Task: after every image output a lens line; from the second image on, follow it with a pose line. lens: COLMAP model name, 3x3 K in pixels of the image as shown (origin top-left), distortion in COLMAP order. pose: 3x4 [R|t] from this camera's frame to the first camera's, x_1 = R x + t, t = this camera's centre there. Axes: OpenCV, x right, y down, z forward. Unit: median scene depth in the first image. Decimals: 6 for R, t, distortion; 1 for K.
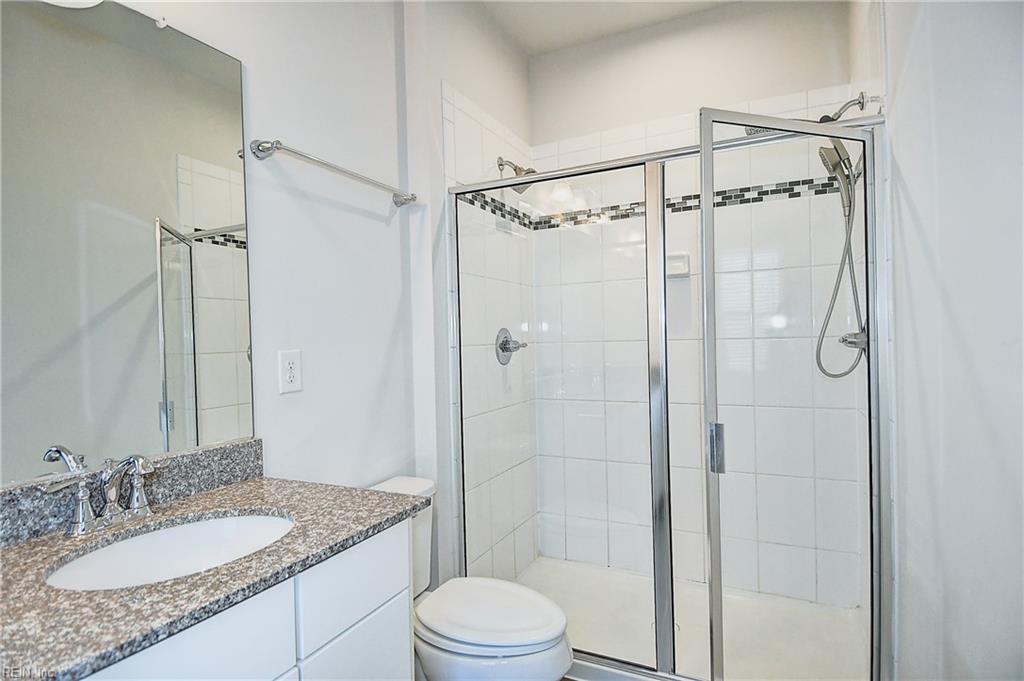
lens RADIAL K [[530.4, 0, 512.0], [0, 530.4, 340.5], [0, 0, 1]] dist [0.051167, -0.057357]
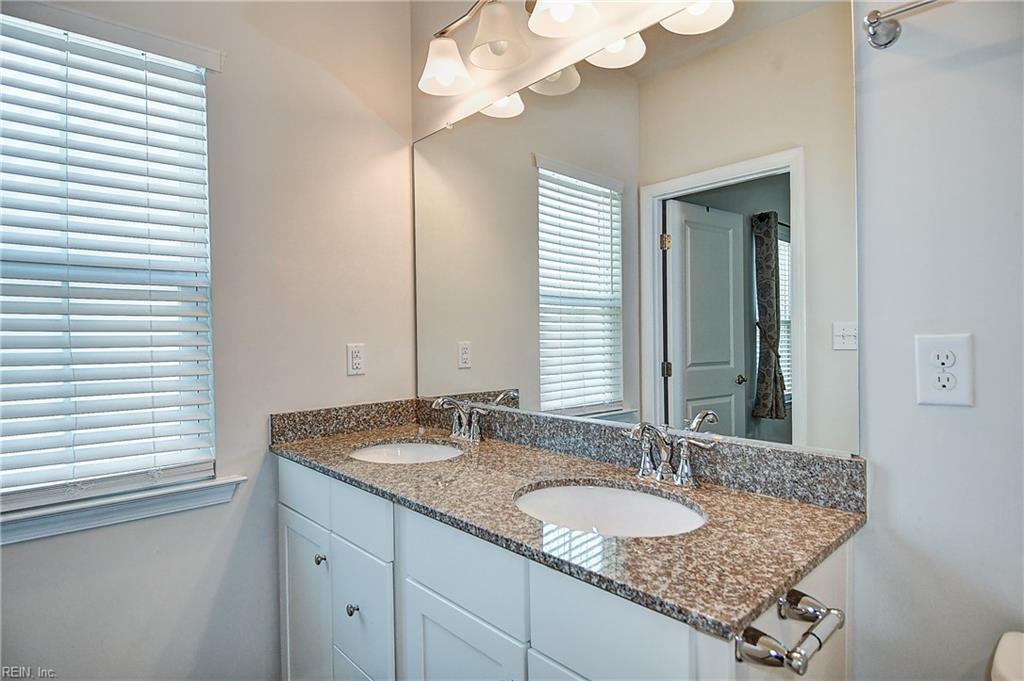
lens RADIAL K [[530.4, 0, 512.0], [0, 530.4, 340.5], [0, 0, 1]] dist [0.051167, -0.057357]
pose [[-0.349414, 0.036443, -0.936259, 0.422546], [0.022761, 0.999279, 0.030402, -0.004967], [0.936692, -0.010687, -0.349991, 1.037677]]
